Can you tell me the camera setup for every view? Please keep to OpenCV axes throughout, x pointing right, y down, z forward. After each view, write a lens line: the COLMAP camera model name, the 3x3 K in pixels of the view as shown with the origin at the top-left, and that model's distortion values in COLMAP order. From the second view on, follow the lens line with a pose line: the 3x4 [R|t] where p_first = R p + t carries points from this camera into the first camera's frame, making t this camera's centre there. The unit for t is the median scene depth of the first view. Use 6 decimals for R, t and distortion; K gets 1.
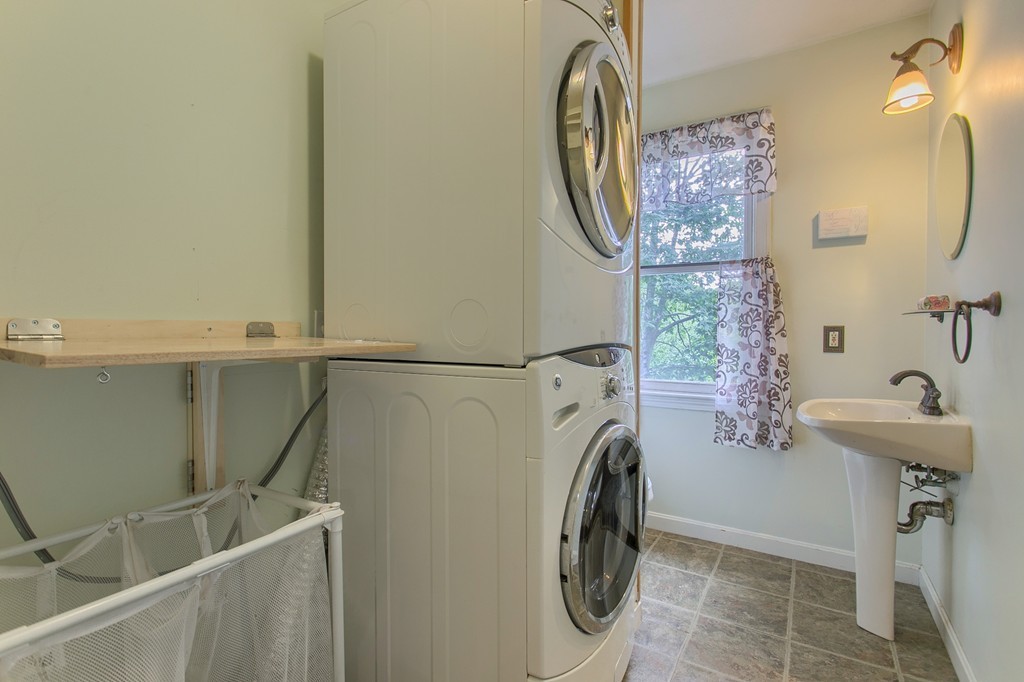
lens RADIAL K [[464.7, 0, 508.3], [0, 464.7, 337.0], [0, 0, 1]] dist [0.001396, 0.000363]
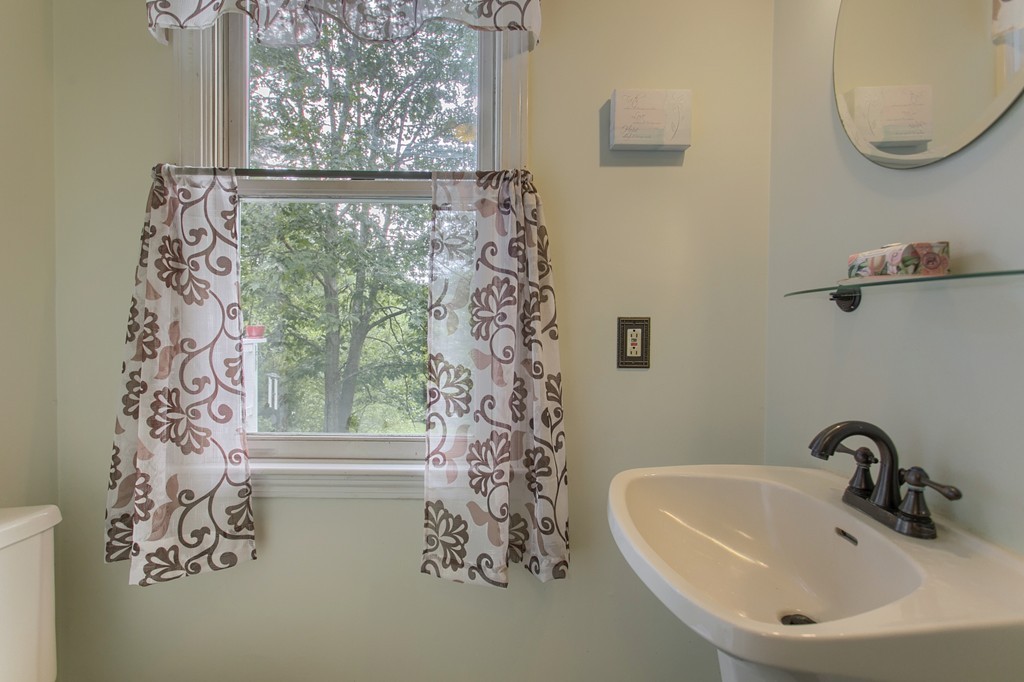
lens RADIAL K [[492.4, 0, 522.5], [0, 492.4, 333.9], [0, 0, 1]] dist [0.000308, 0.000737]
pose [[0.820300, -0.003944, 0.571920, 0.266438], [0.001580, 0.999988, 0.004630, -0.007861], [-0.571931, -0.002894, 0.820297, 0.588098]]
